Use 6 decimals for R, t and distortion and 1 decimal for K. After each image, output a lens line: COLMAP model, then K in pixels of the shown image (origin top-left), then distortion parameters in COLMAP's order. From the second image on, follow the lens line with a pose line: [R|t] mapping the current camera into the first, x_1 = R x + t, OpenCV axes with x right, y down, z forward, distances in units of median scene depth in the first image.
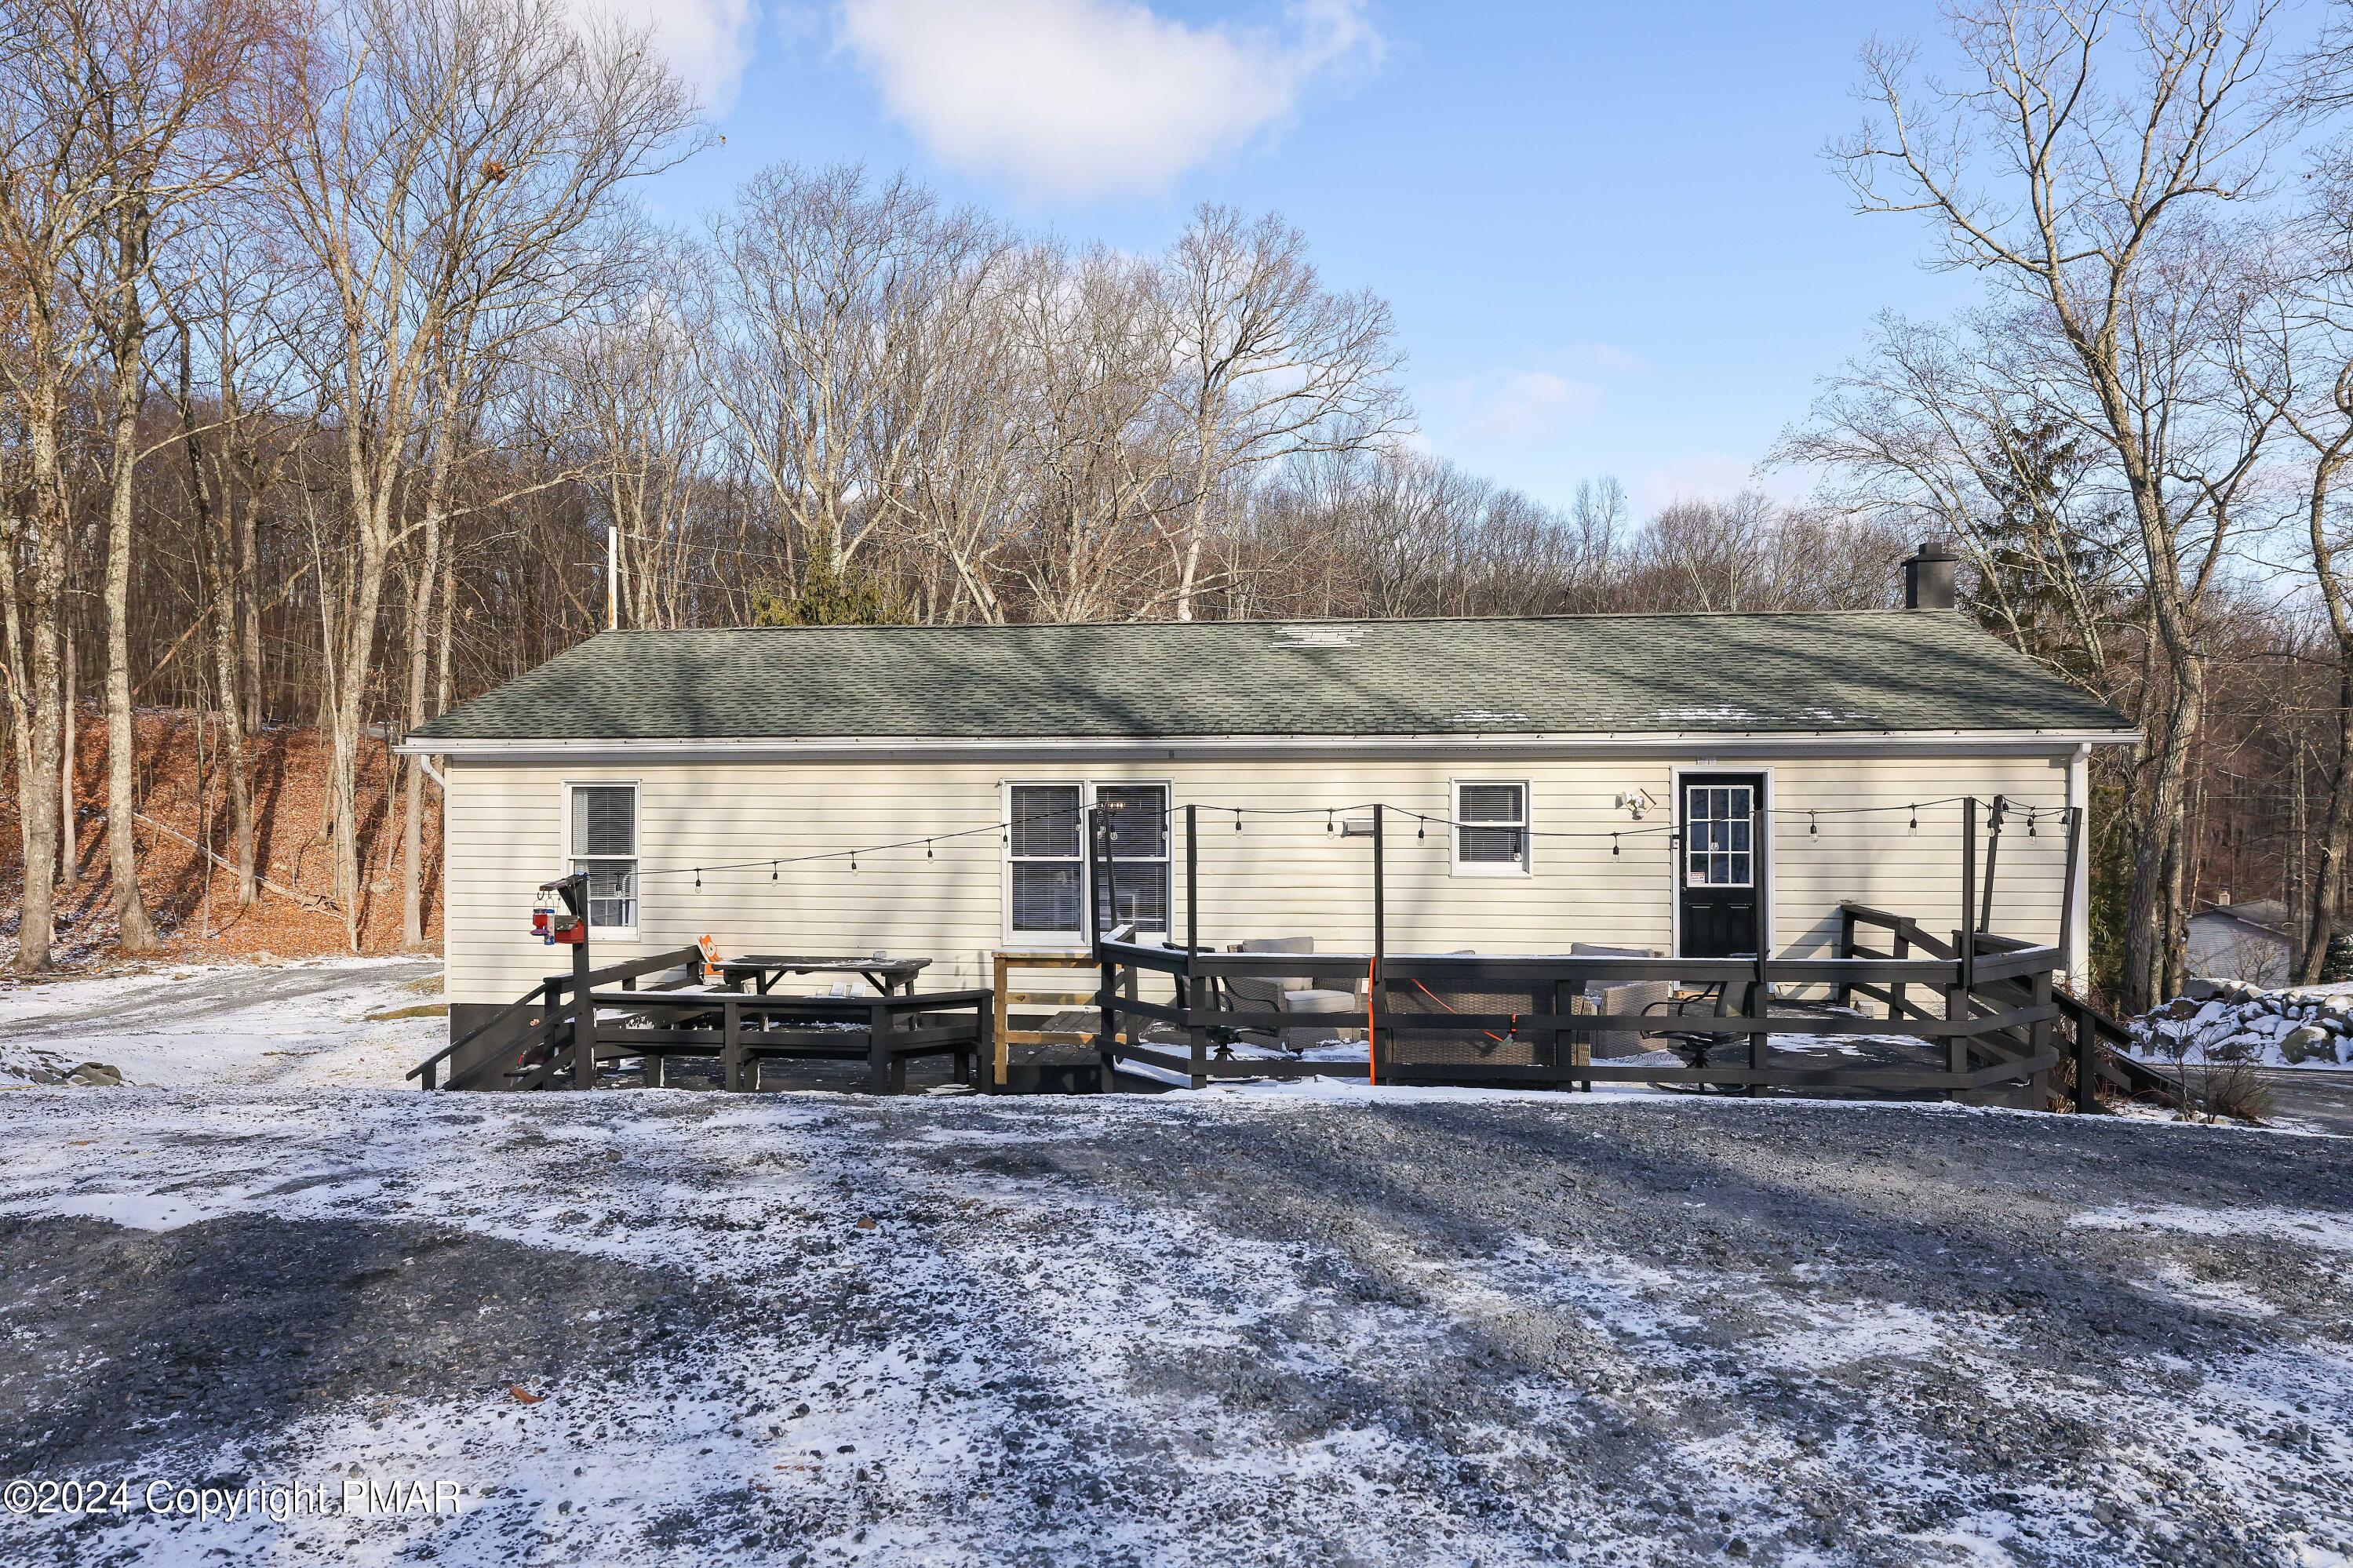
lens RADIAL K [[1510.3, 0, 1176.5], [0, 1510.3, 784.0], [0, 0, 1]] dist [0.020960, 0.028086]
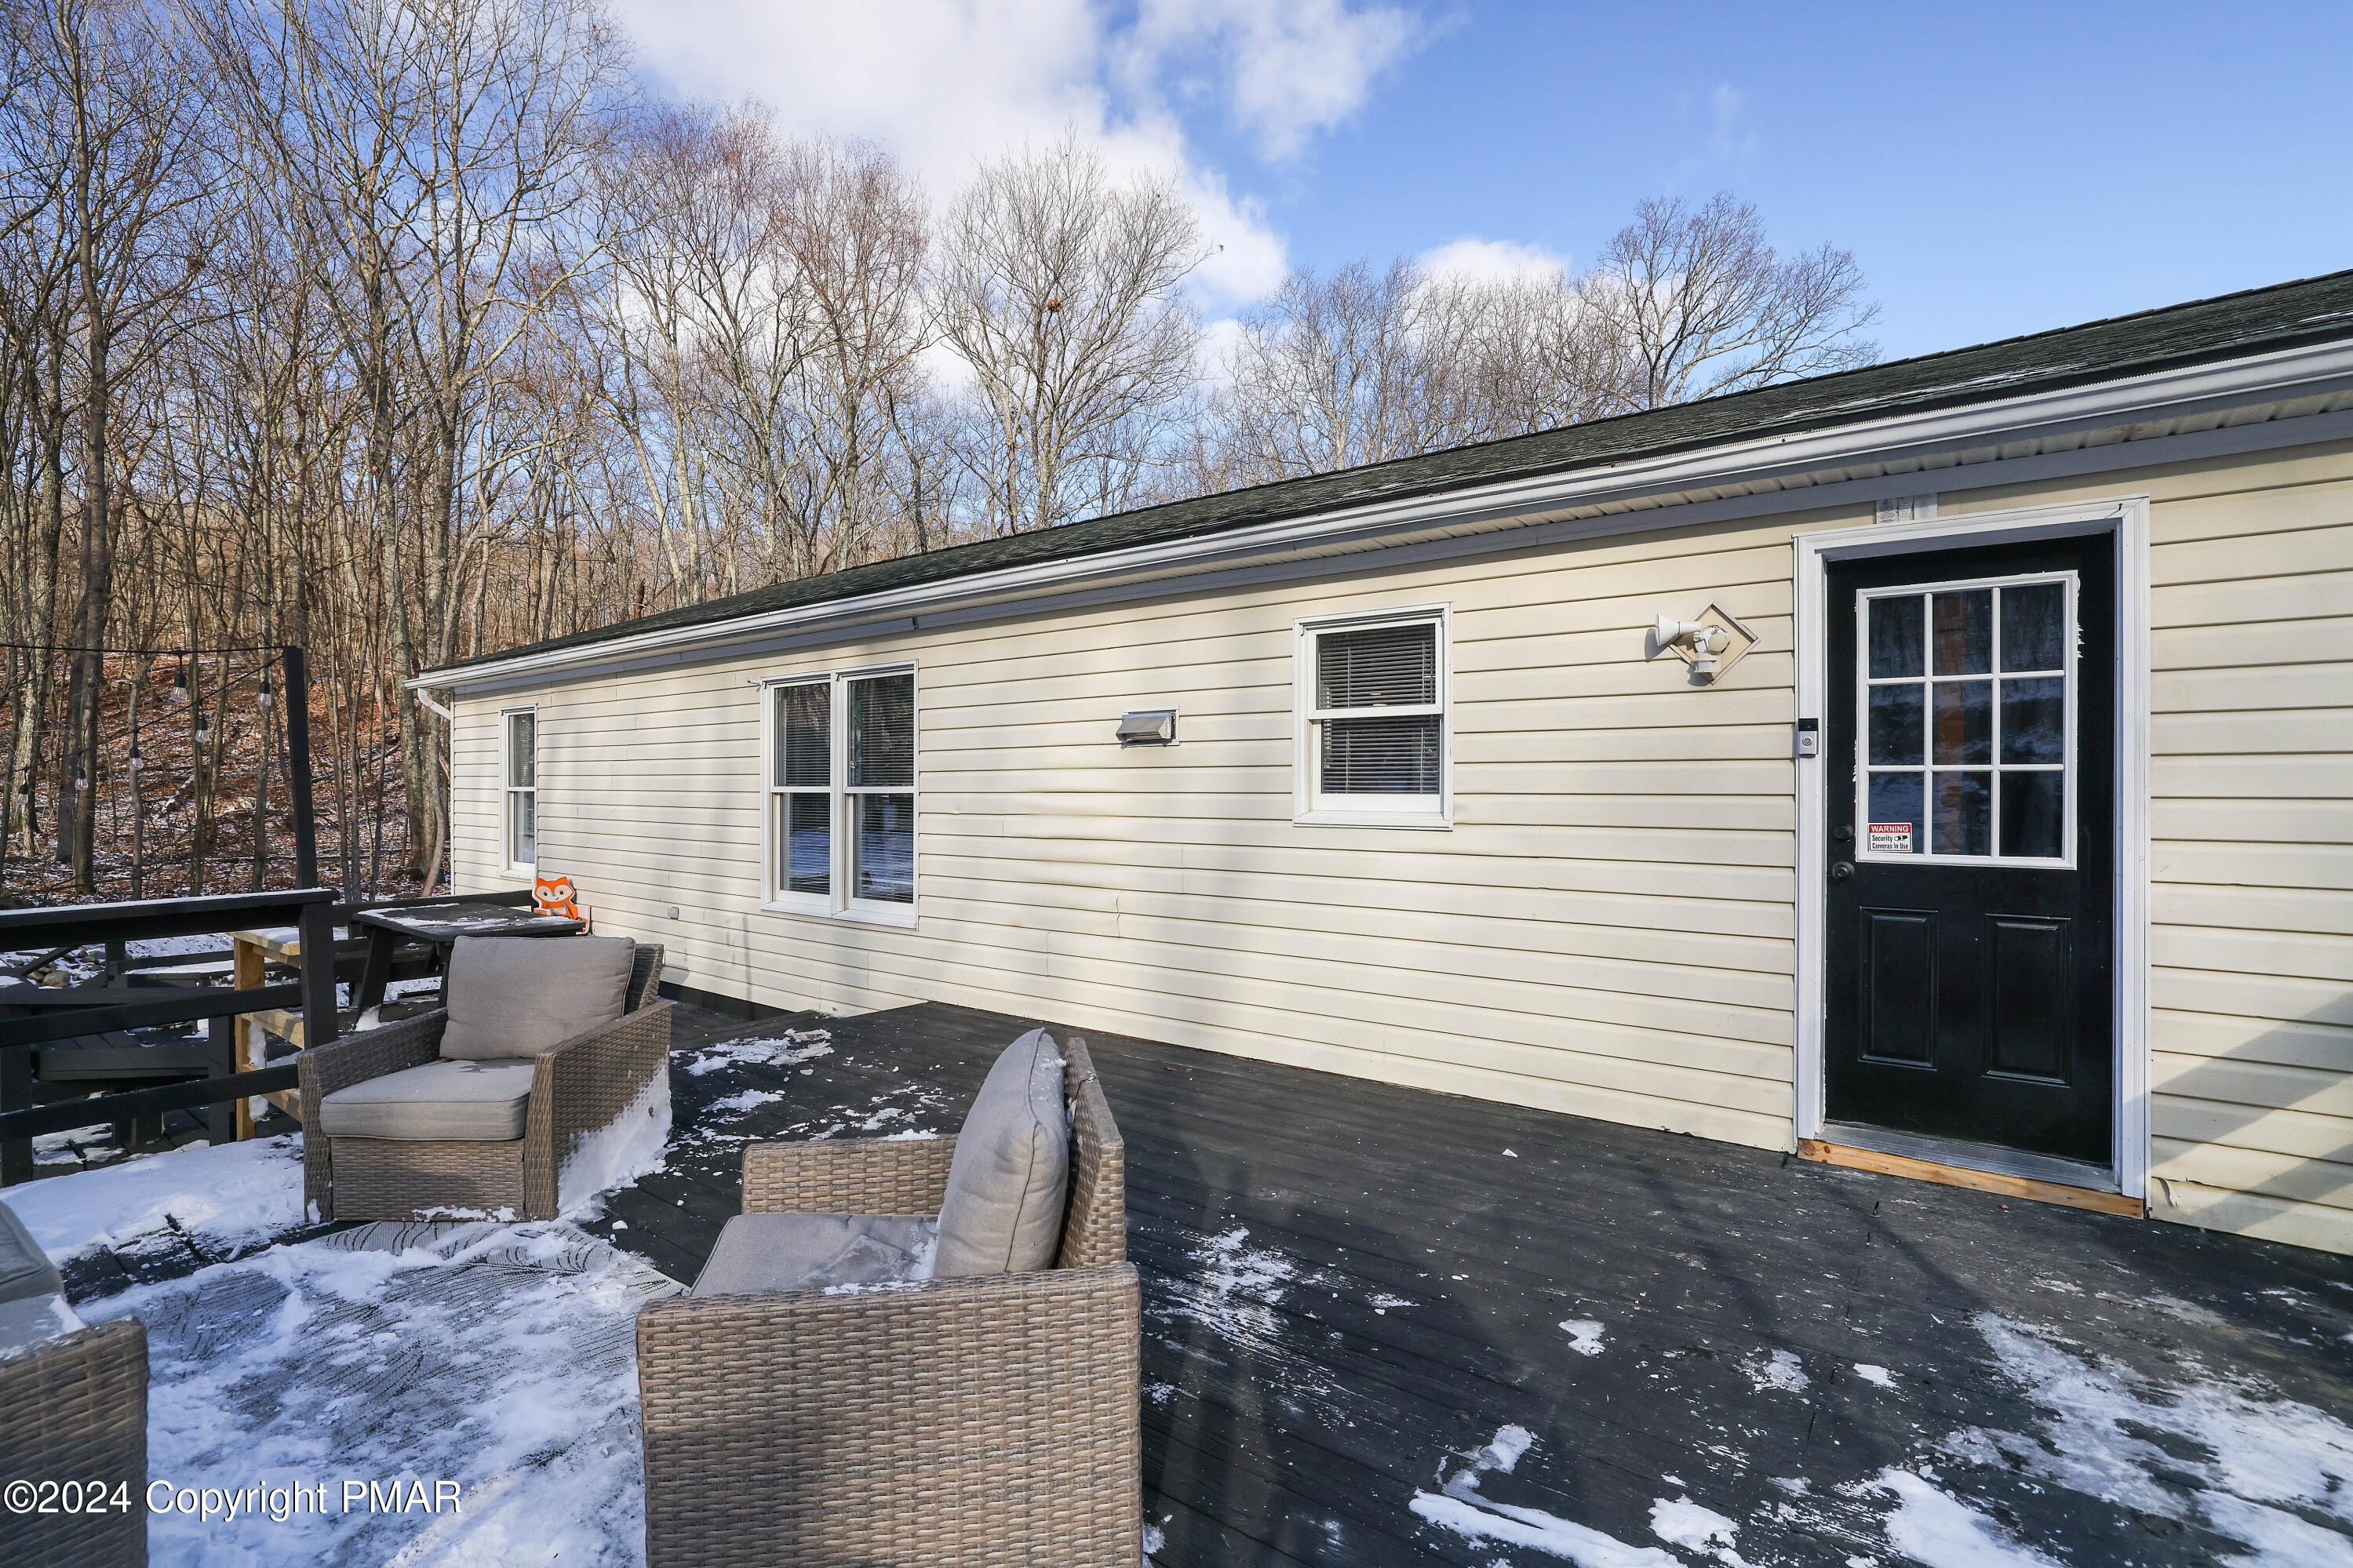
lens RADIAL K [[1050.1, 0, 1176.5], [0, 1050.1, 784.0], [0, 0, 1]] dist [-0.018499, 0.000297]
pose [[0.869253, -0.001532, -0.494366, 0.318318], [0.007724, 0.999915, 0.010482, 0.044917], [0.494308, -0.012930, 0.869191, 0.694913]]
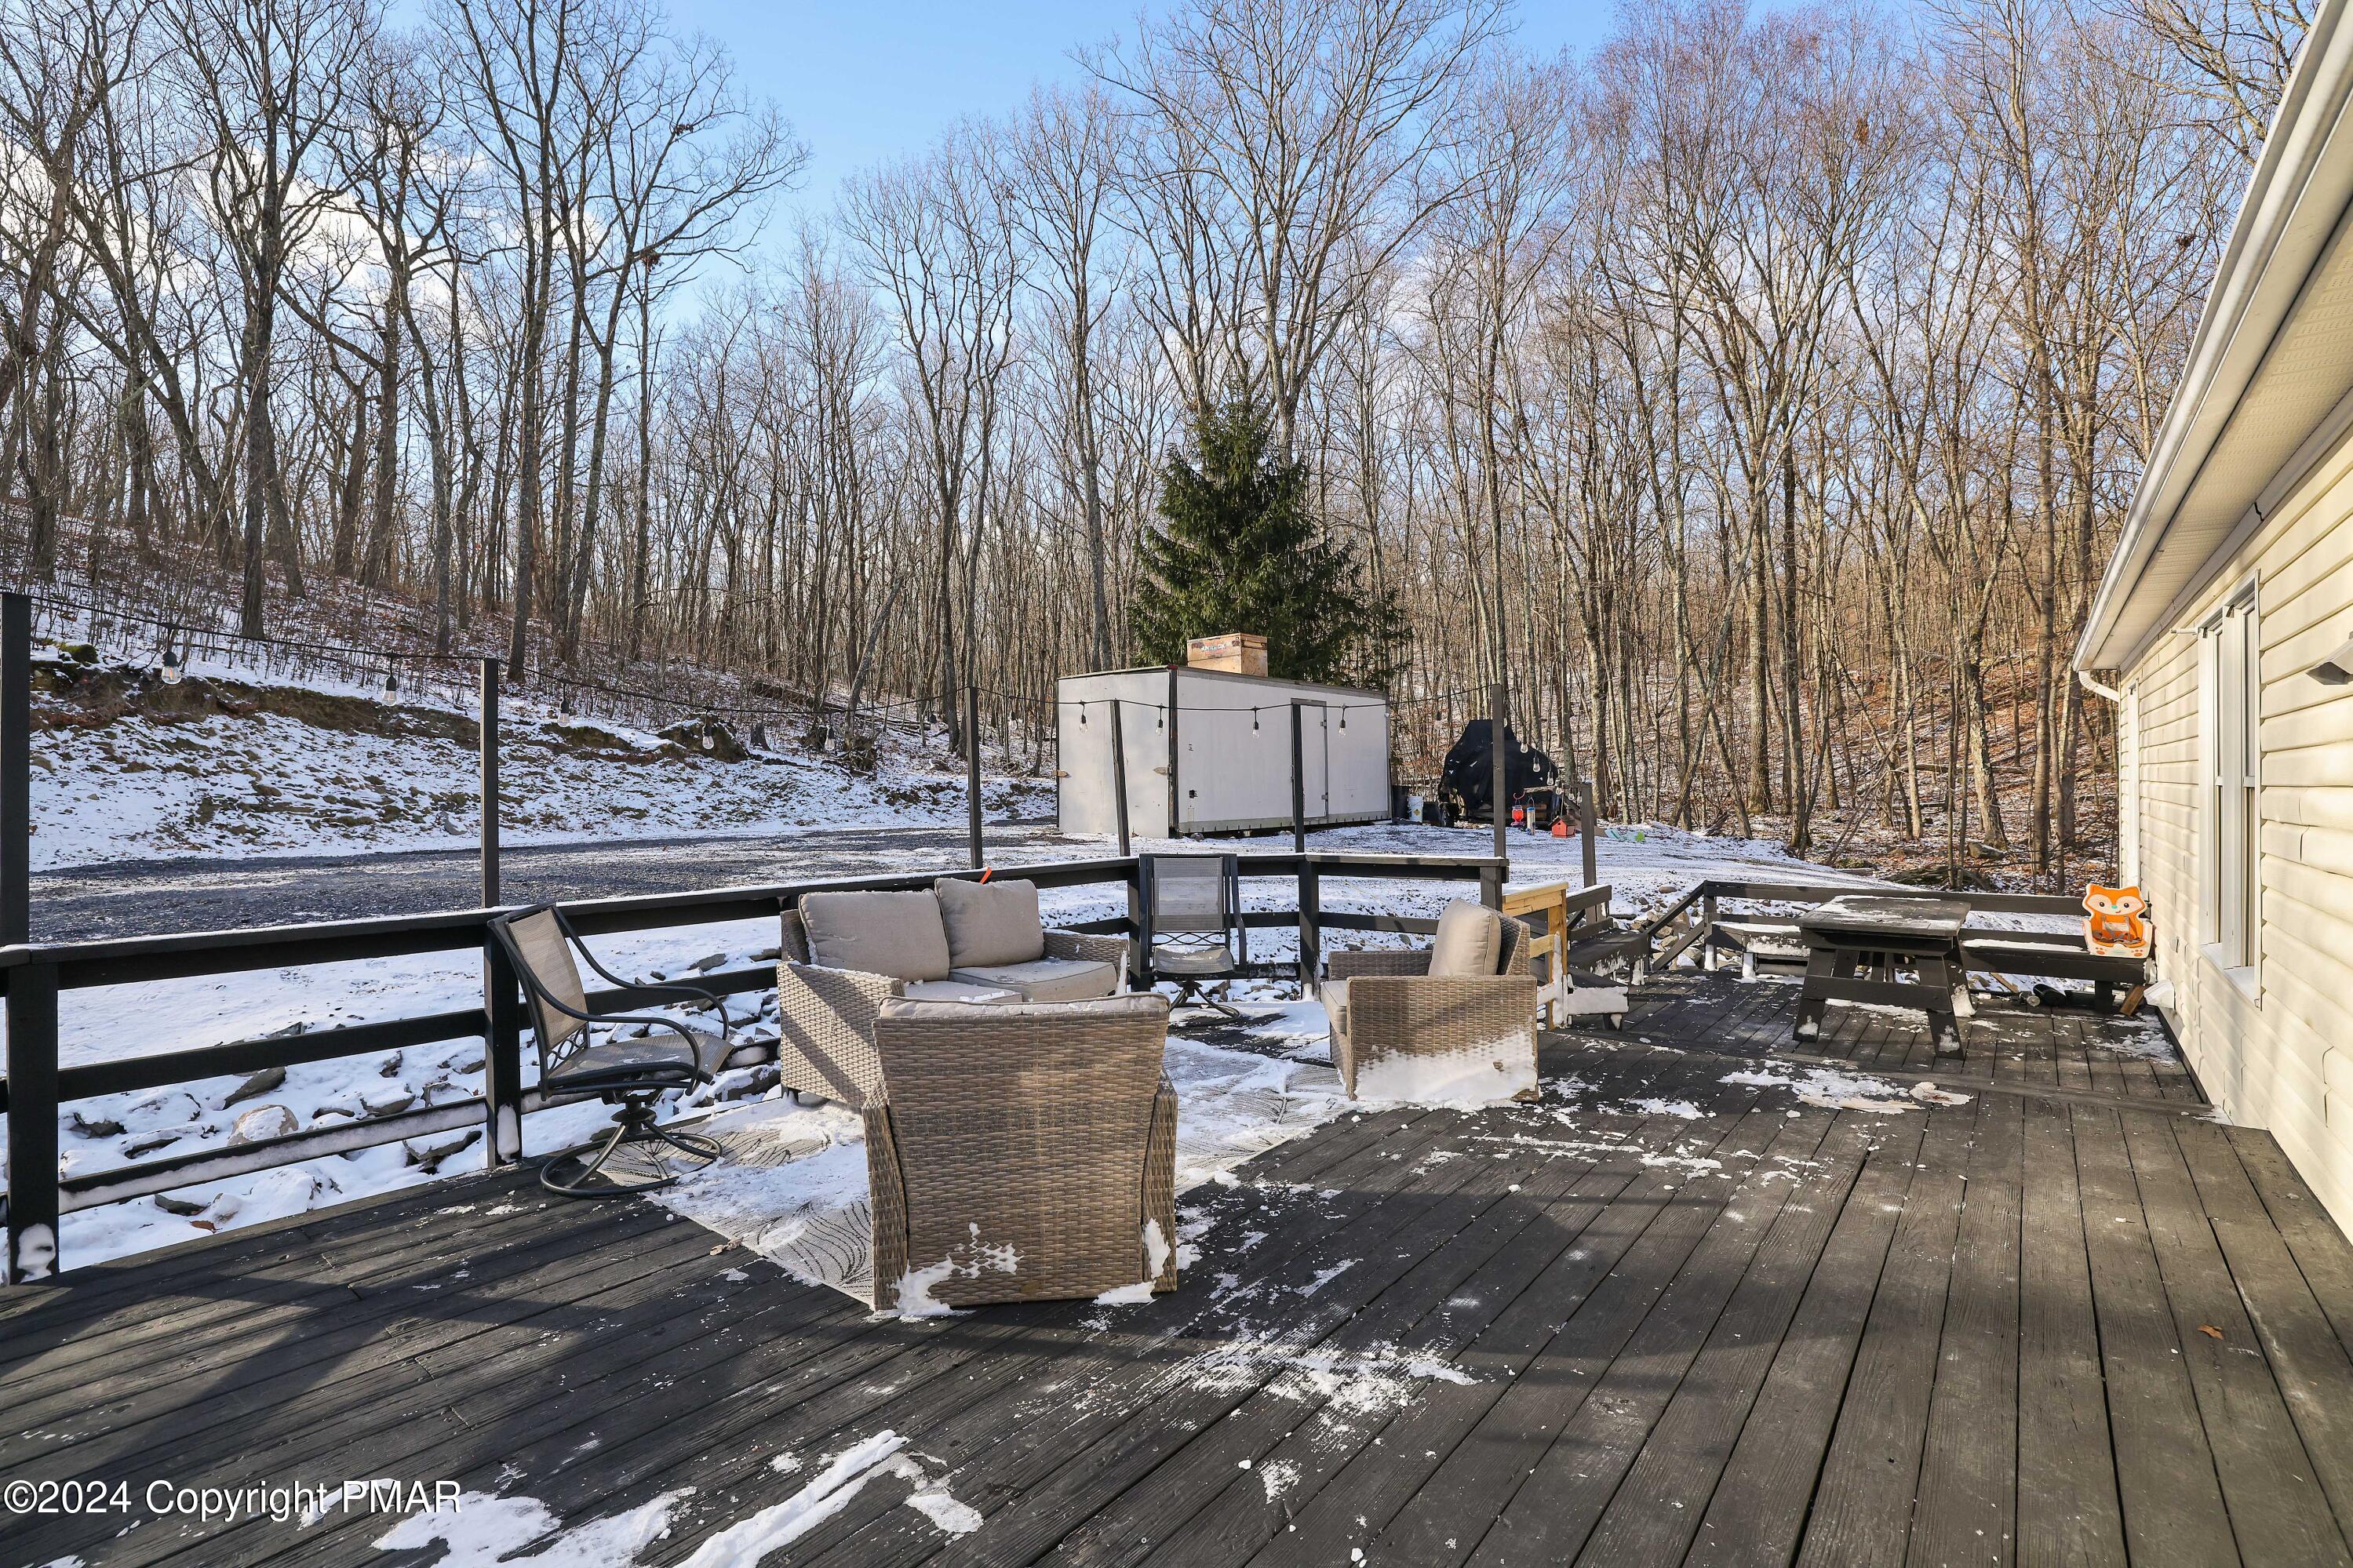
lens RADIAL K [[1050.1, 0, 1176.5], [0, 1050.1, 784.0], [0, 0, 1]] dist [-0.018499, 0.000297]
pose [[-0.525497, -0.002480, -0.850792, 0.386655], [0.028718, 0.999374, -0.020650, 0.050317], [0.850311, -0.035285, -0.525097, 0.950096]]
